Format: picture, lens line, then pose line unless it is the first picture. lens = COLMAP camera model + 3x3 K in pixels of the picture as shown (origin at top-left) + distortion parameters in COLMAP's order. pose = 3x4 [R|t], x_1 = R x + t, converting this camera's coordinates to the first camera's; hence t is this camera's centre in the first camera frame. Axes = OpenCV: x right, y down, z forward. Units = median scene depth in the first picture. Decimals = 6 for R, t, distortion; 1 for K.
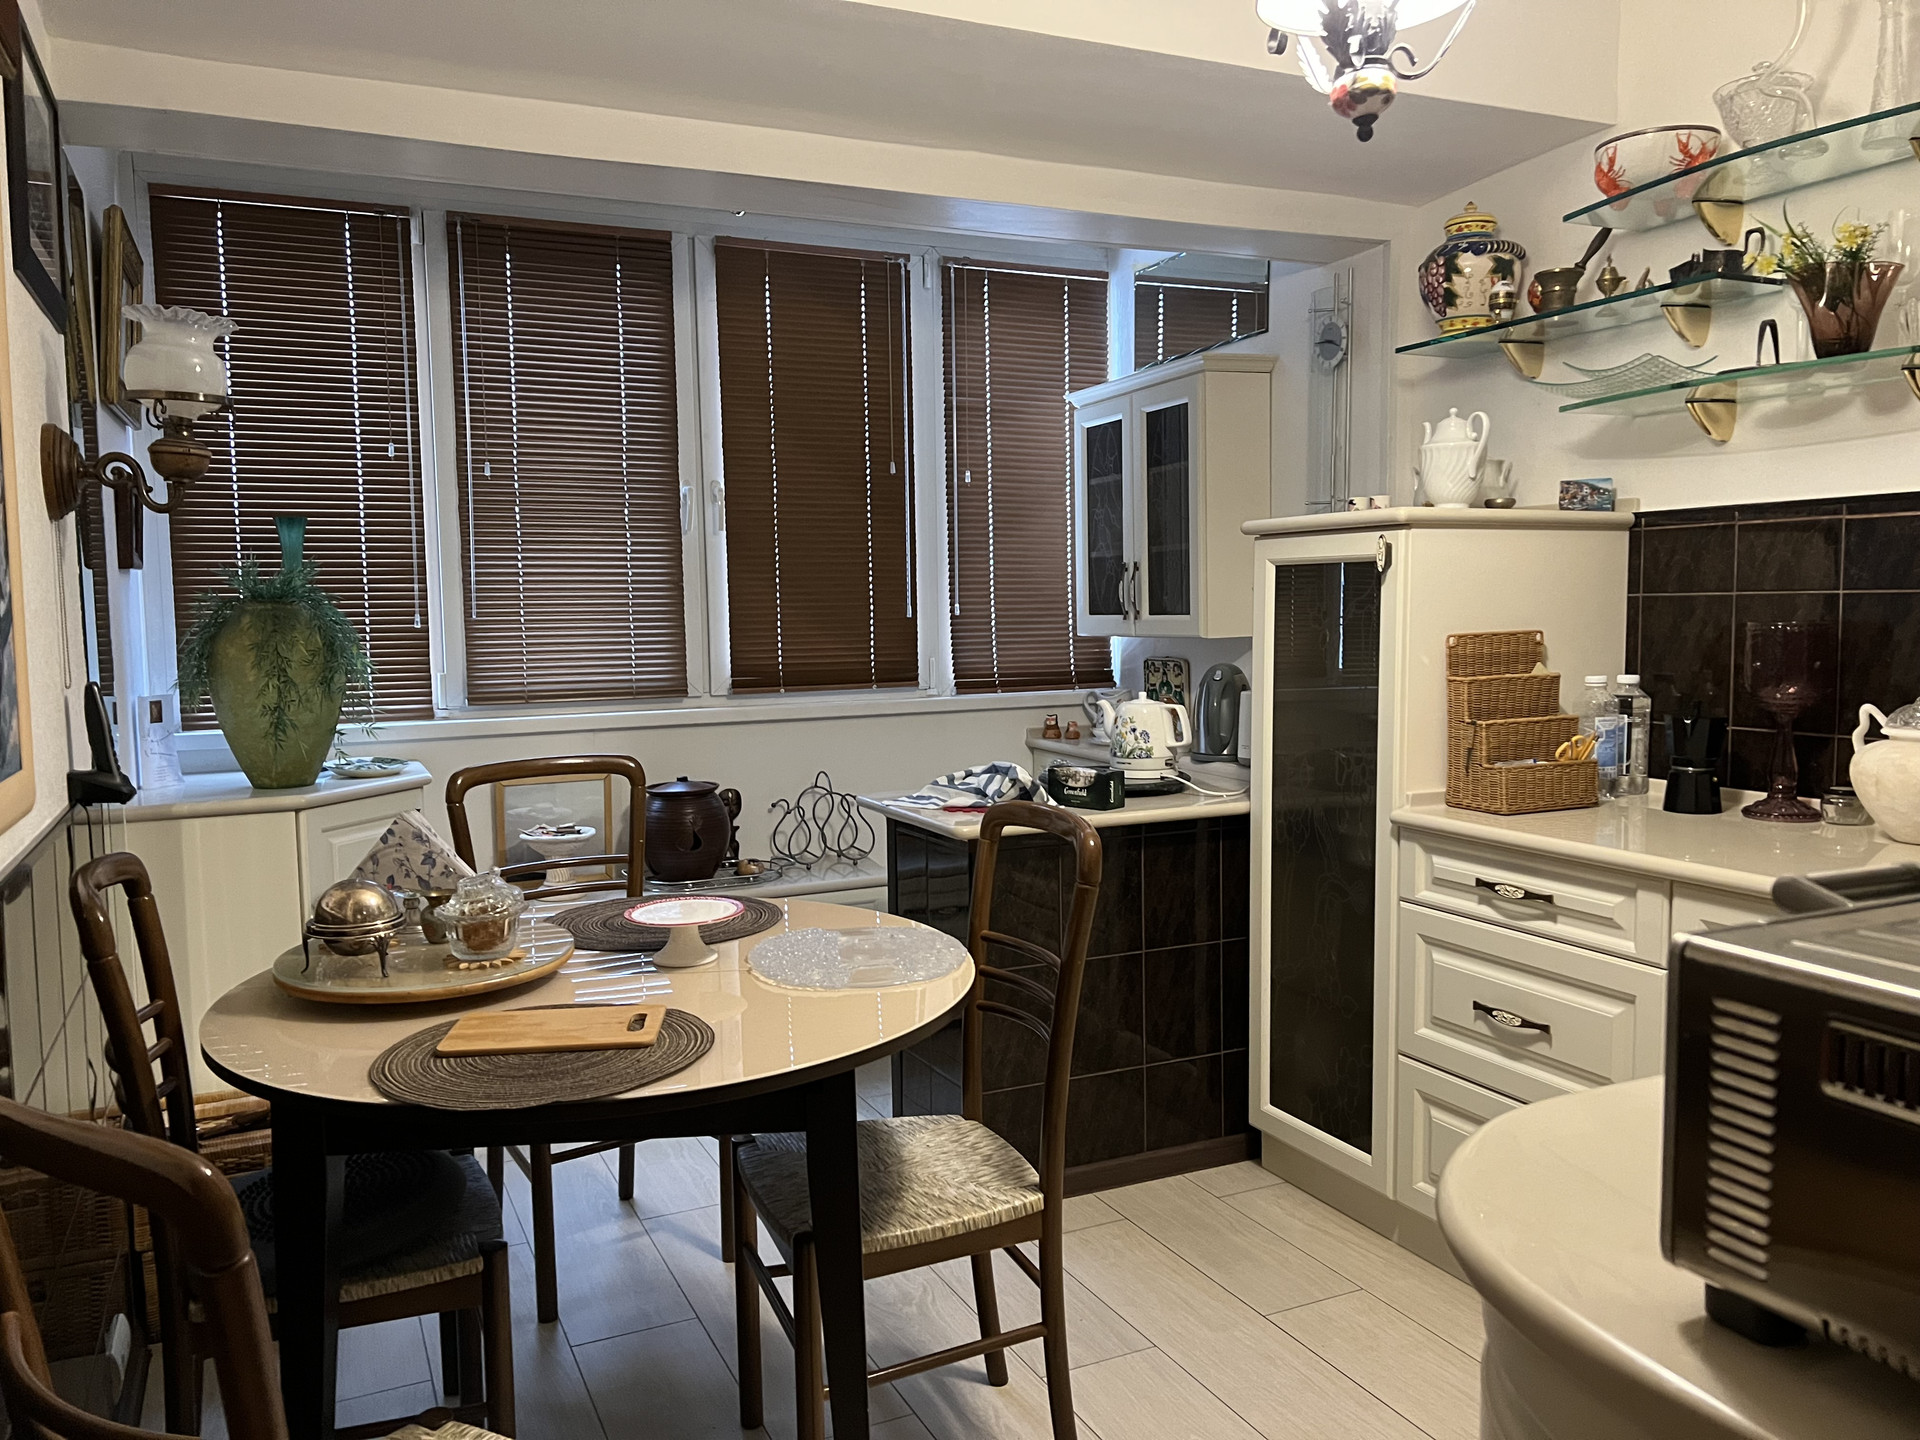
lens RADIAL K [[1475.3, 0, 958.1], [0, 1475.3, 723.1], [0, 0, 1]] dist [0.050432, -0.051028]
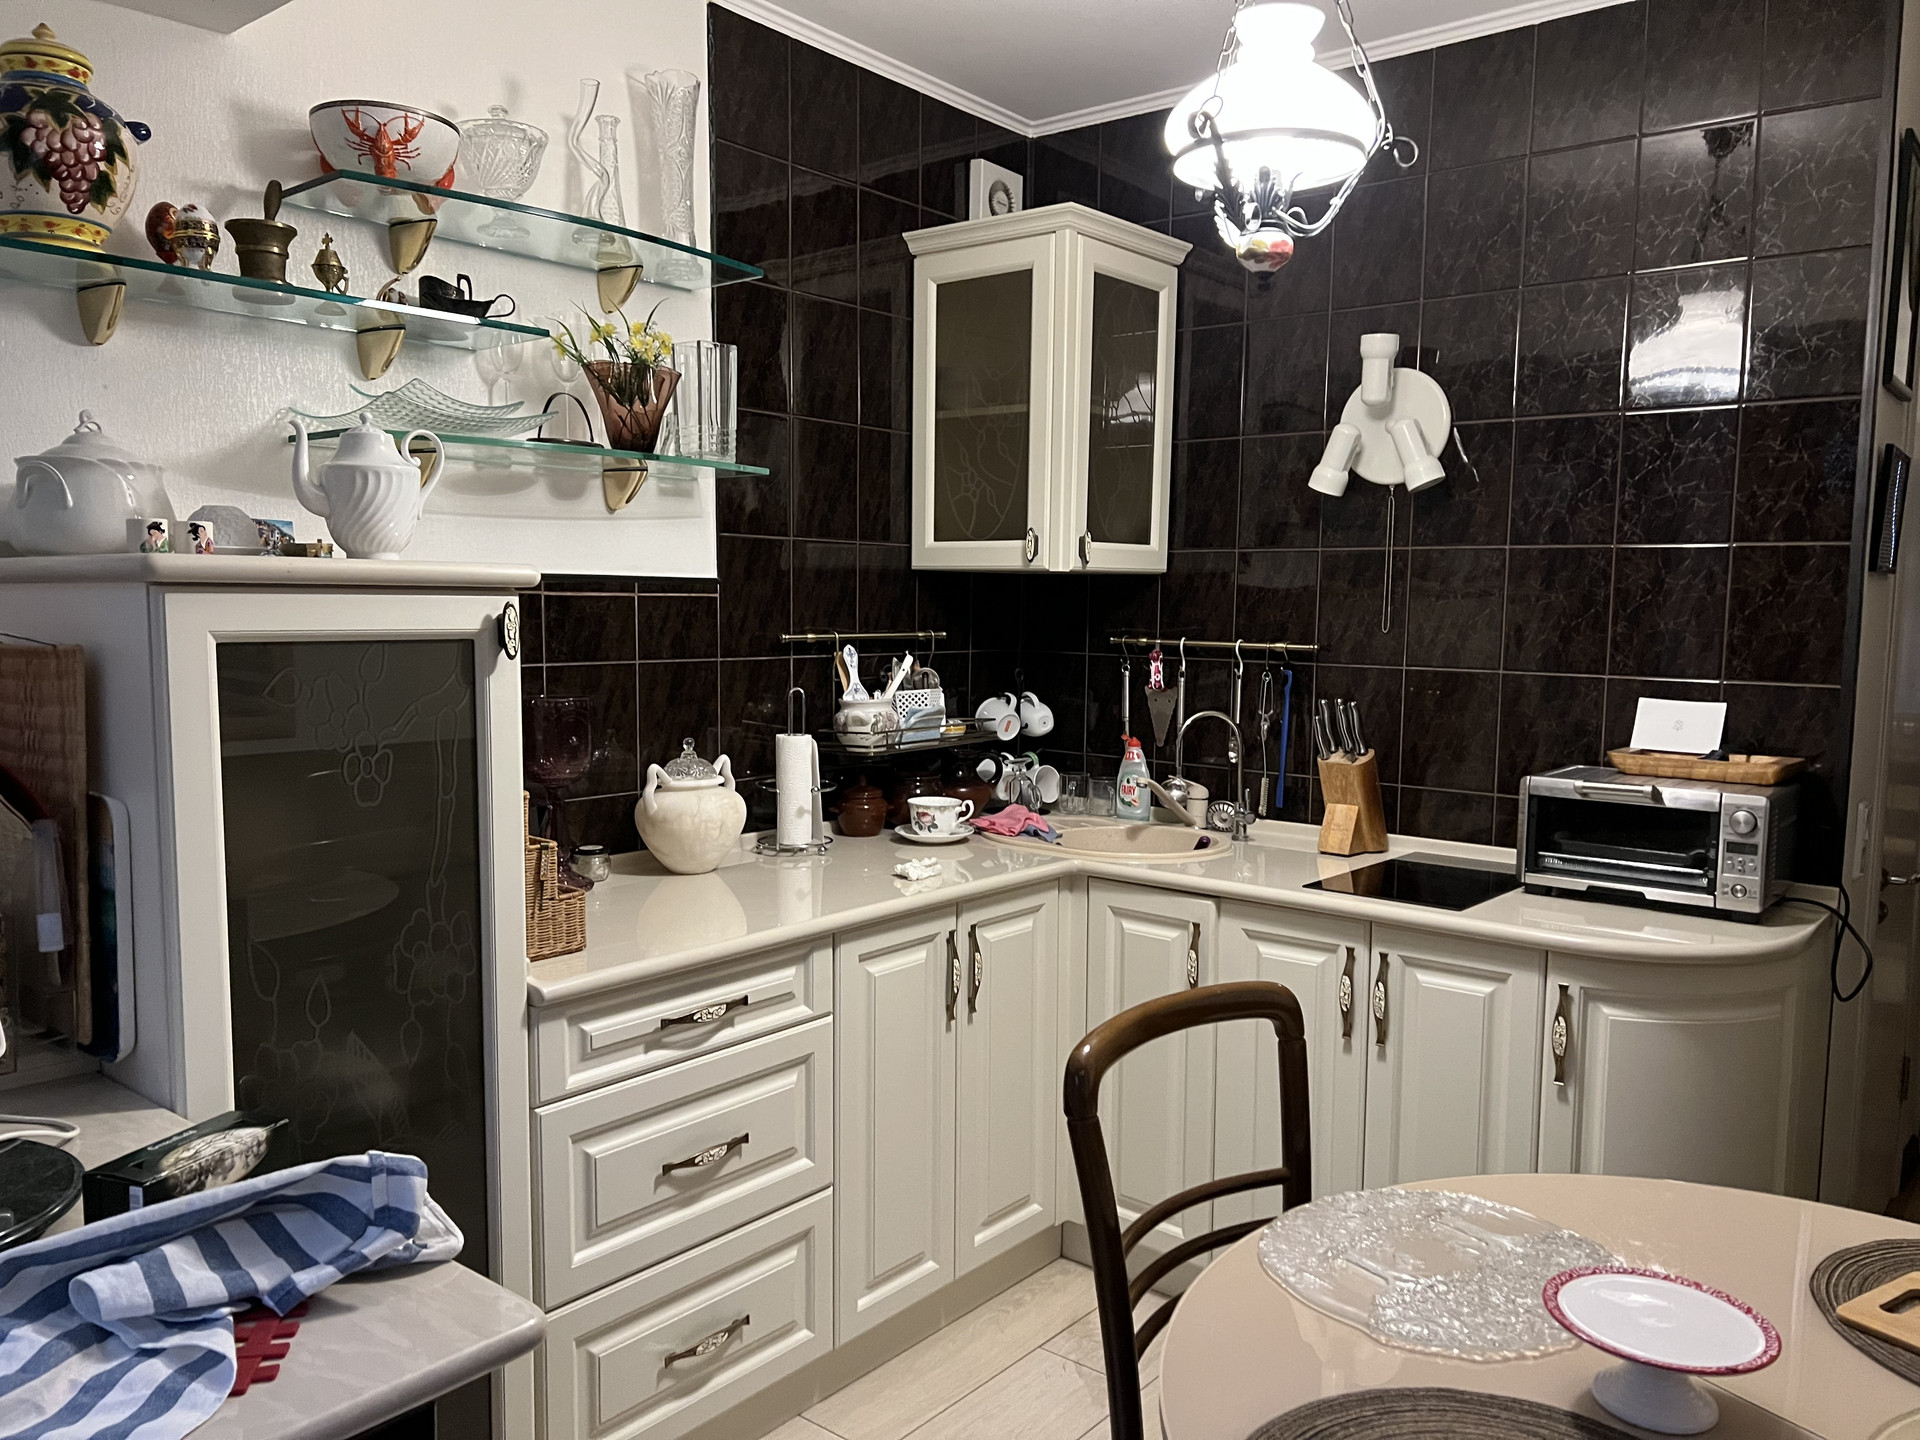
lens RADIAL K [[1475.3, 0, 960.6], [0, 1475.3, 732.0], [0, 0, 1]] dist [0.050432, -0.051028]
pose [[-0.451036, -0.072189, 0.889582, -0.428912], [0.073166, 0.990378, 0.117465, -0.132896], [-0.889502, 0.118068, -0.441414, 1.129752]]
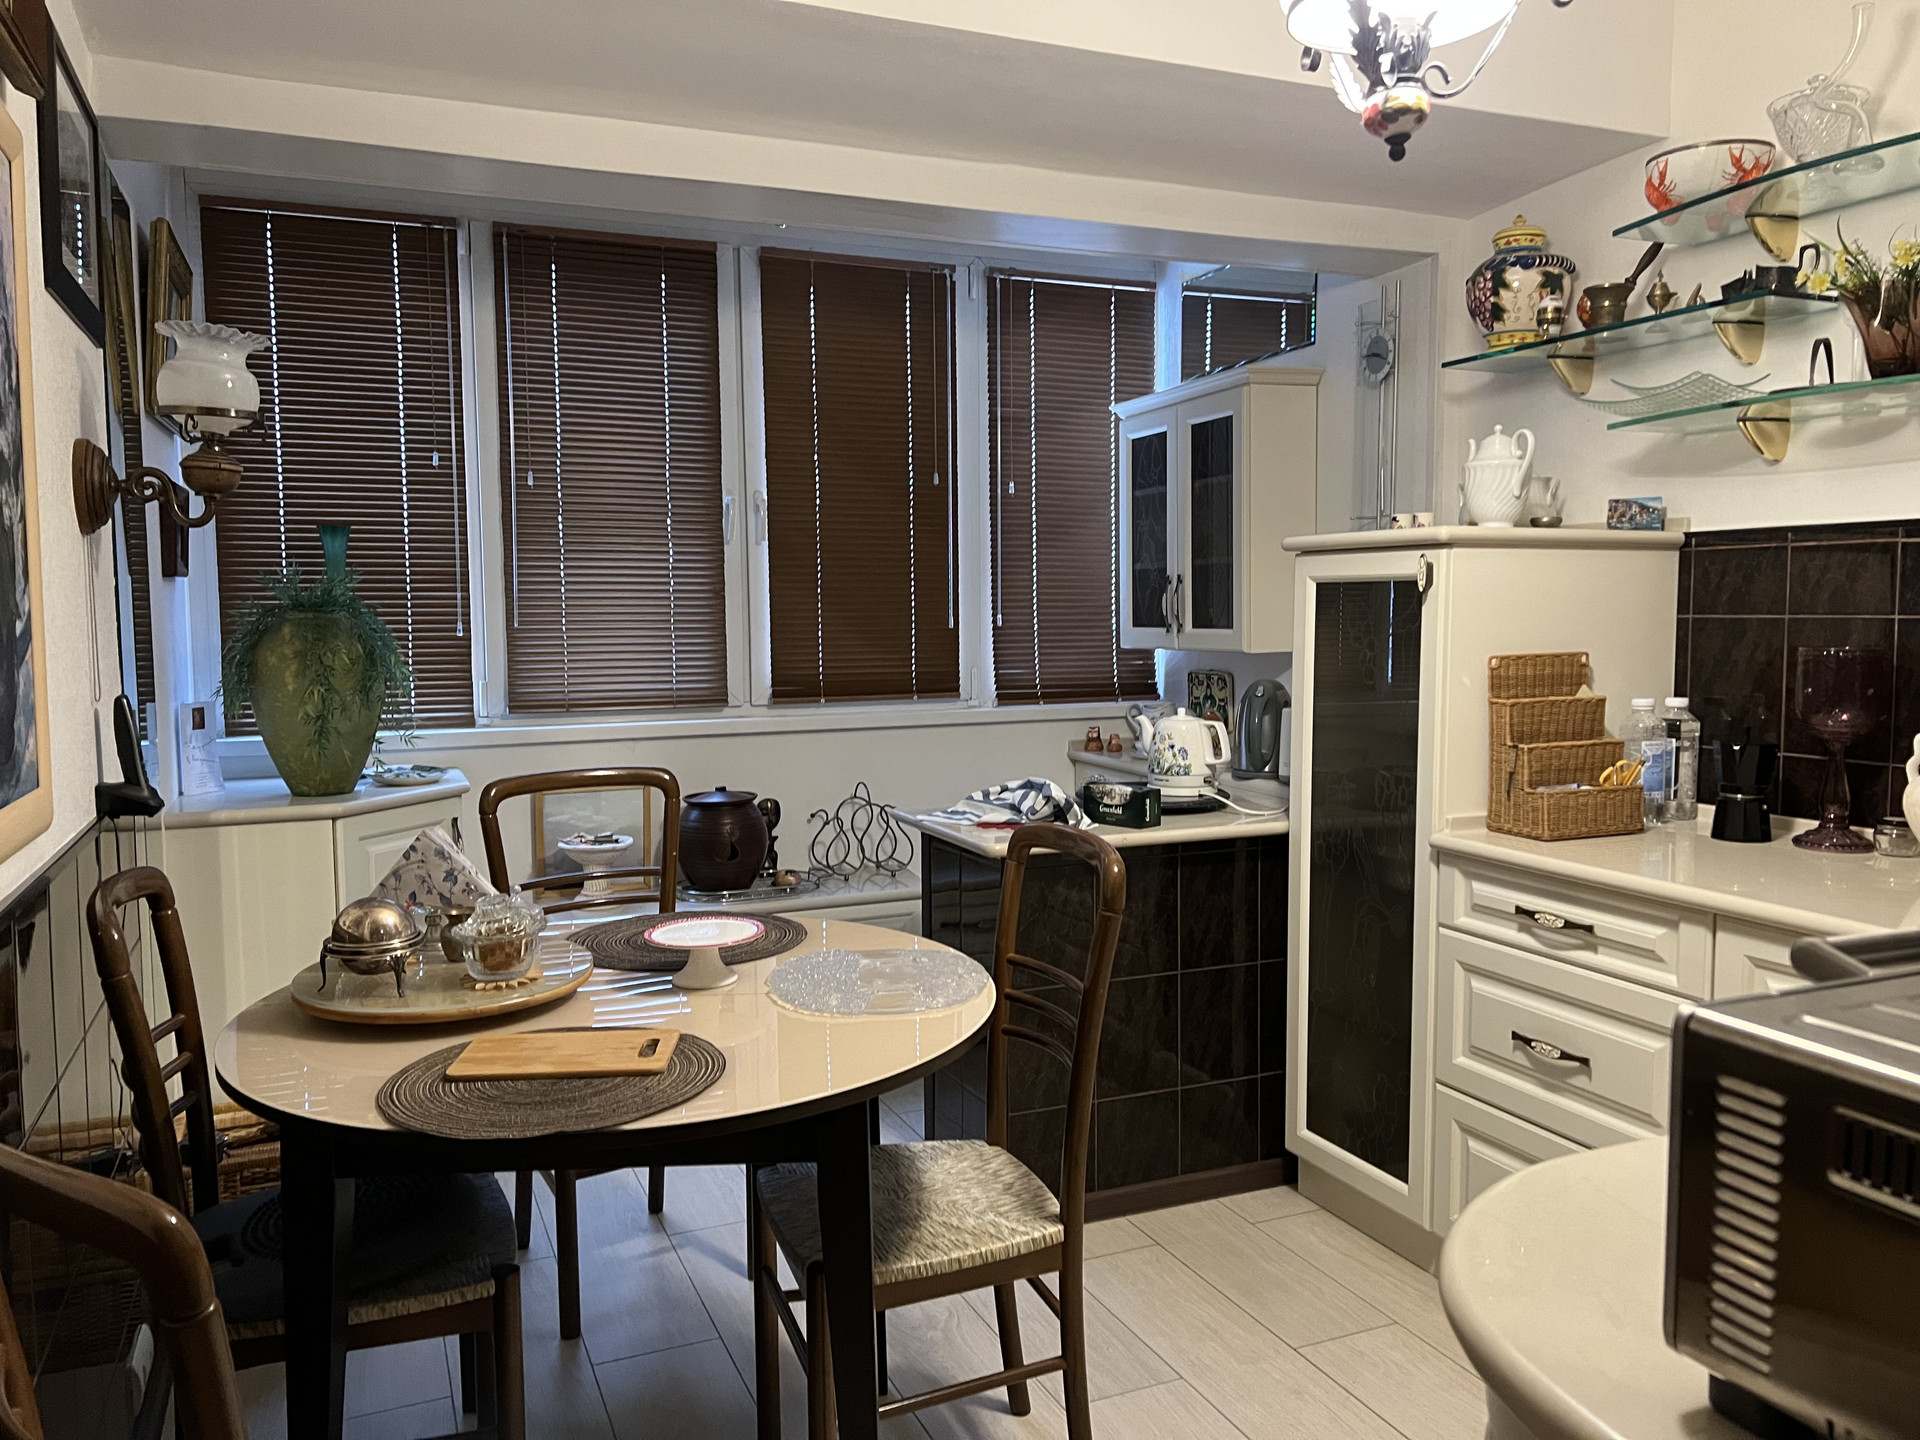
lens RADIAL K [[1475.3, 0, 973.6], [0, 1475.3, 715.8], [0, 0, 1]] dist [0.050432, -0.051028]
pose [[0.999576, 0.010443, -0.027183, 0.015581], [-0.010628, 0.999921, -0.006660, -0.009881], [0.027112, 0.006946, 0.999608, 0.008960]]
